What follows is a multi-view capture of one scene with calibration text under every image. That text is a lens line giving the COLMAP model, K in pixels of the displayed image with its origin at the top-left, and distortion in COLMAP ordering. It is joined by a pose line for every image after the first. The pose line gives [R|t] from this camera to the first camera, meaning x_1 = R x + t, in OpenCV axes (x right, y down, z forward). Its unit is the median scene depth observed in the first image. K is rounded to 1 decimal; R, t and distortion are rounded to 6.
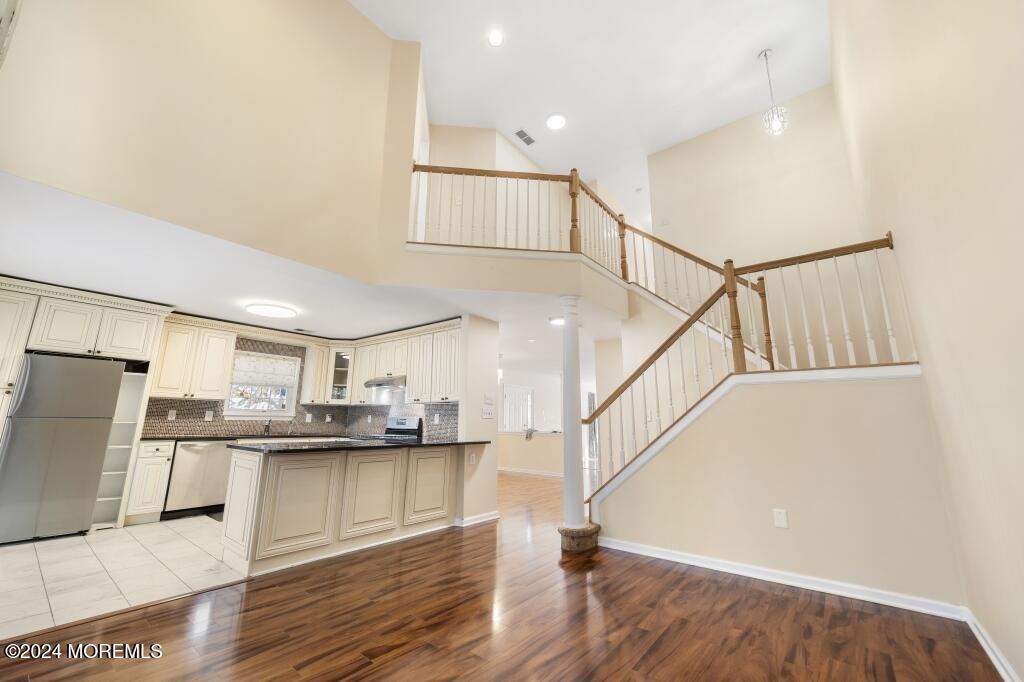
lens RADIAL K [[404.1, 0, 510.6], [0, 404.1, 331.9], [0, 0, 1]] dist [-0.001740, -0.000070]
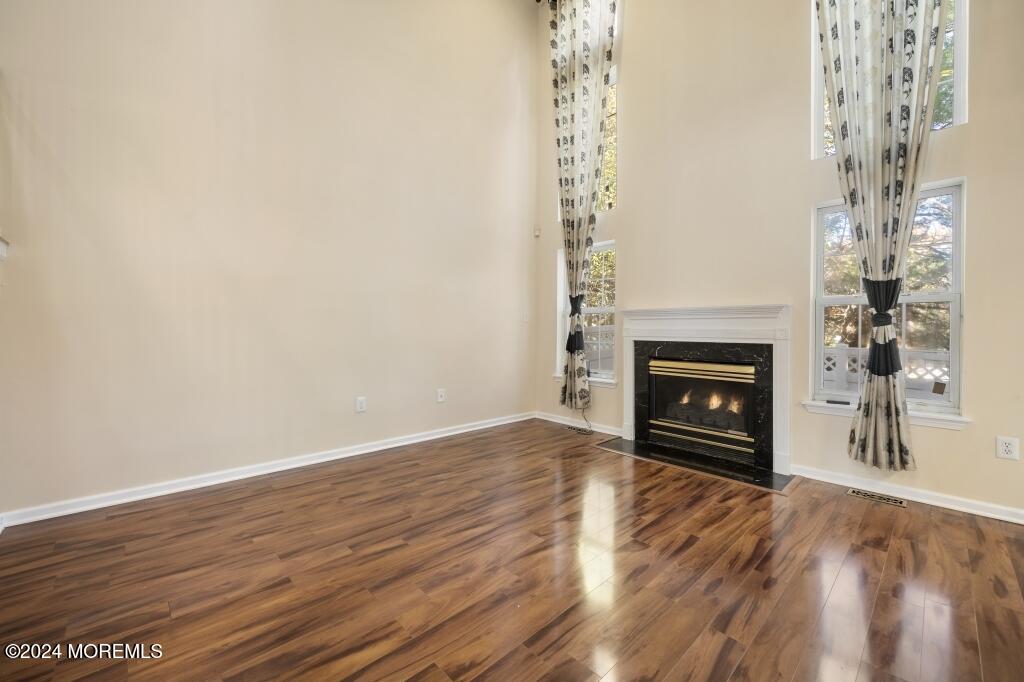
lens RADIAL K [[404.1, 0, 510.6], [0, 404.1, 331.9], [0, 0, 1]] dist [-0.001740, -0.000070]
pose [[-0.990310, -0.018786, 0.137598, -0.092253], [-0.047942, 0.976142, -0.211775, 0.309488], [-0.130337, -0.216320, -0.967584, 1.338842]]
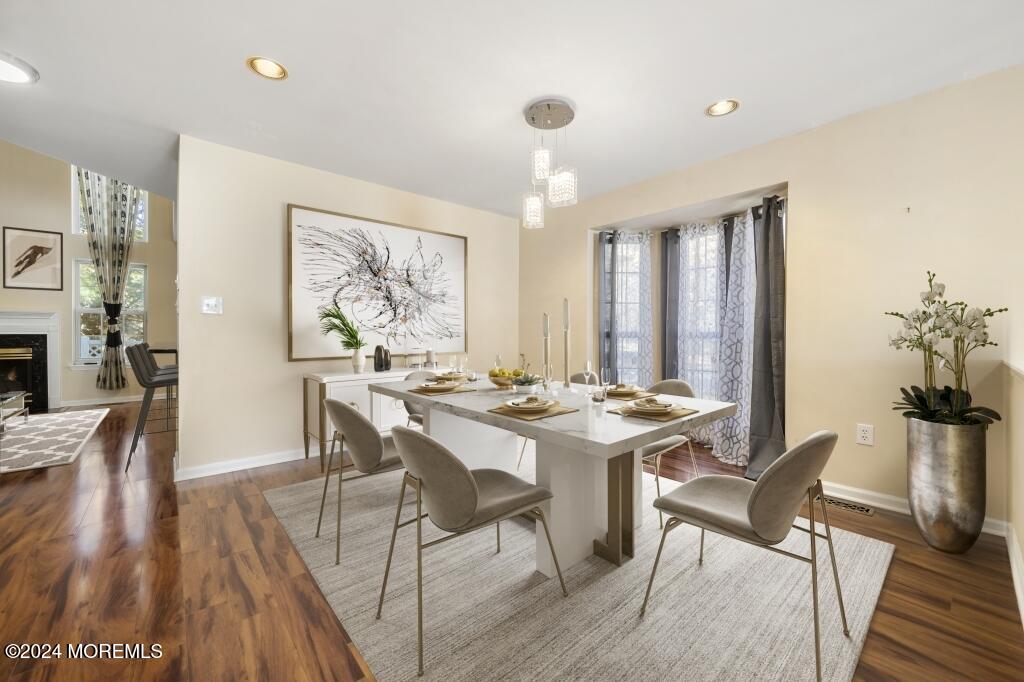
lens RADIAL K [[404.1, 0, 510.6], [0, 404.1, 331.9], [0, 0, 1]] dist [-0.001740, -0.000070]
pose [[-0.188949, -0.008044, -0.981954, 0.684004], [0.210694, 0.976346, -0.048540, 0.574447], [0.959117, -0.216064, -0.182784, 2.443903]]
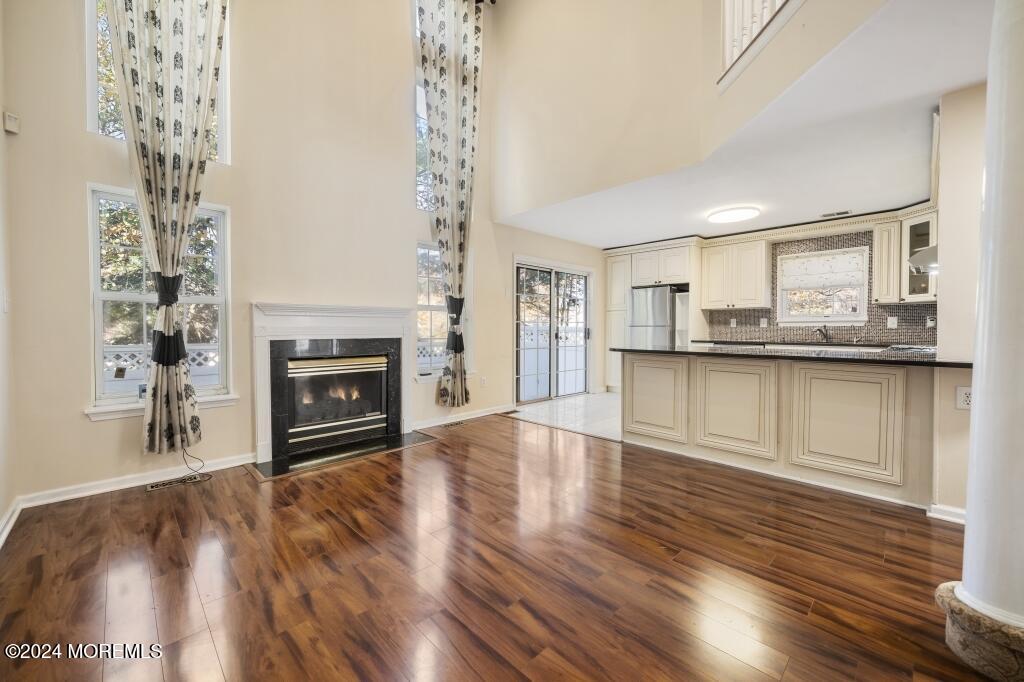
lens RADIAL K [[402.4, 0, 503.0], [0, 402.4, 340.8], [0, 0, 1]] dist [-0.012764, -0.000203]
pose [[-0.135073, 0.021616, -0.990600, 0.642522], [0.217524, 0.976019, -0.008363, 0.191392], [0.966664, -0.216609, -0.136536, 0.790316]]
